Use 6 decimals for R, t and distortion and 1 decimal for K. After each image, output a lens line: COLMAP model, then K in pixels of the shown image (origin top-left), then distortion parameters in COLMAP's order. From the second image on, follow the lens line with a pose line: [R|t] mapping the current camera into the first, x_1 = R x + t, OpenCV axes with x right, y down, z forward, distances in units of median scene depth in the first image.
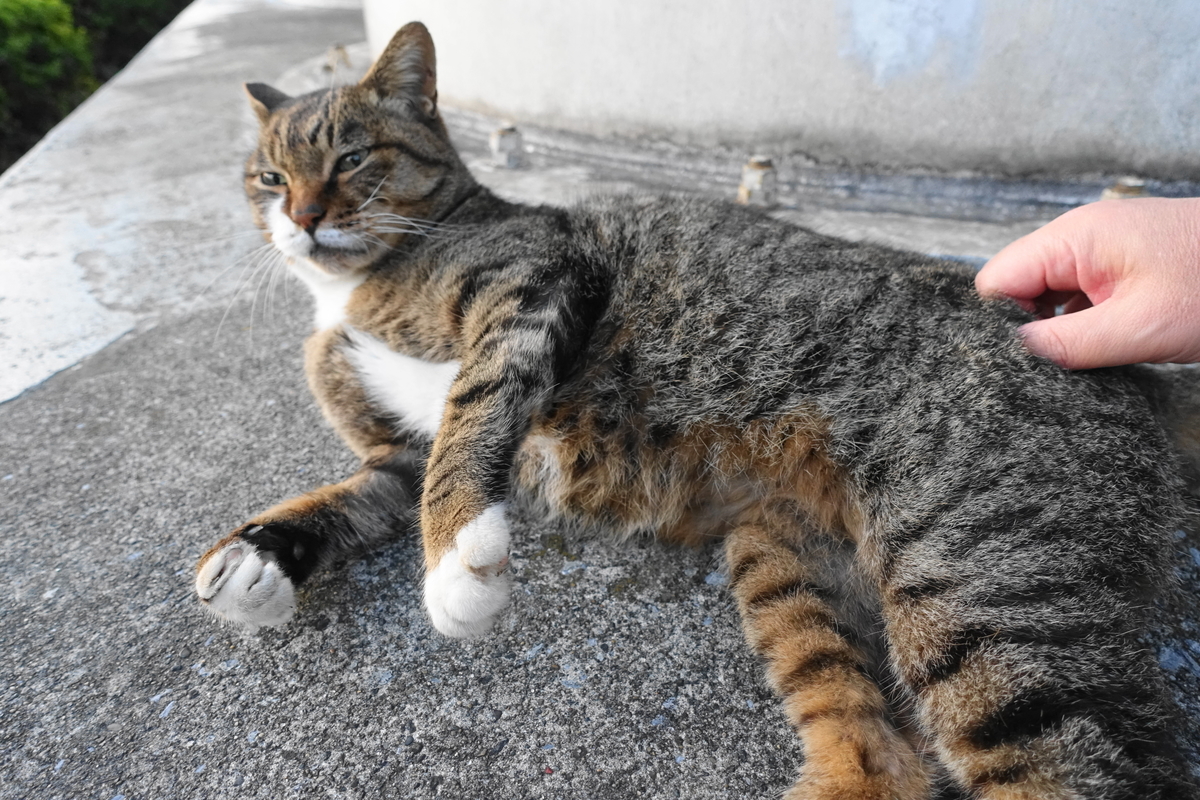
lens RADIAL K [[829.3, 0, 599.7], [0, 829.3, 399.4], [0, 0, 1]] dist [0.004082, -0.000501]
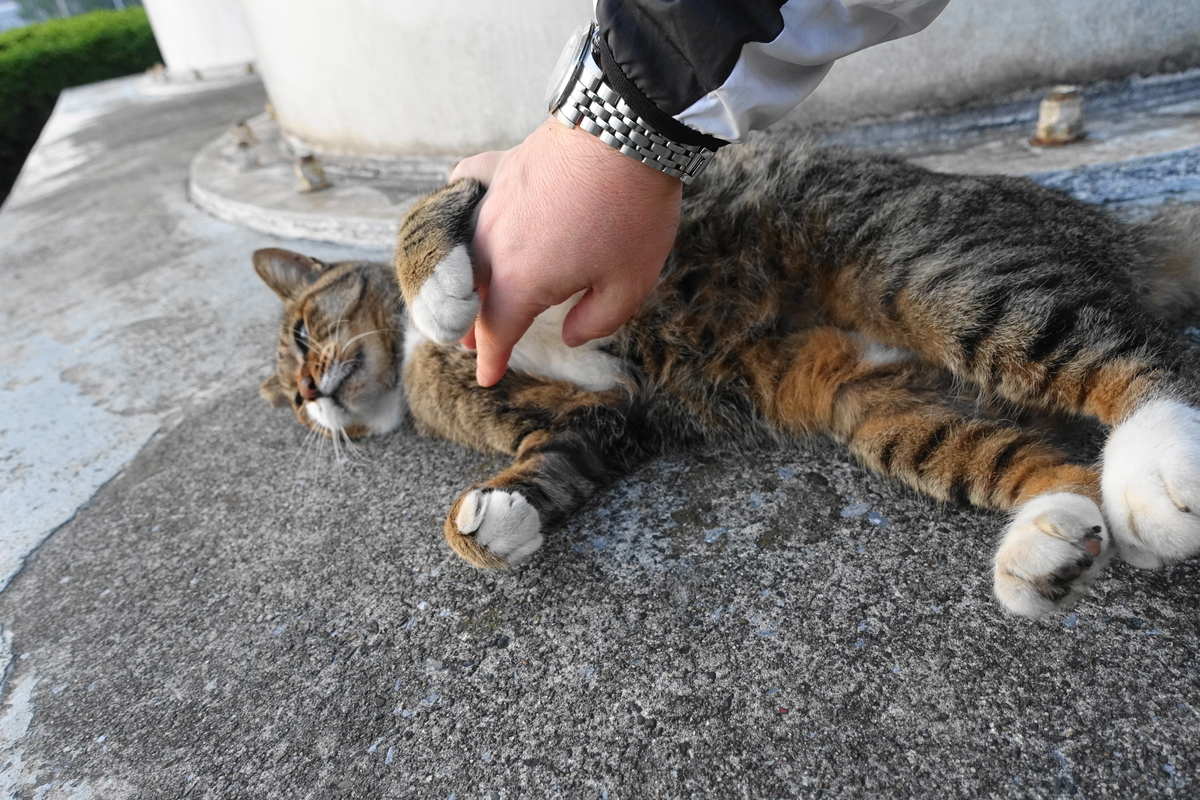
lens RADIAL K [[829.3, 0, 600.4], [0, 829.3, 400.4], [0, 0, 1]] dist [0.004082, -0.000501]
pose [[0.971539, -0.221791, 0.083191, -0.239393], [0.223599, 0.974595, -0.012968, 0.021877], [-0.078201, 0.031200, 0.996449, -0.034249]]
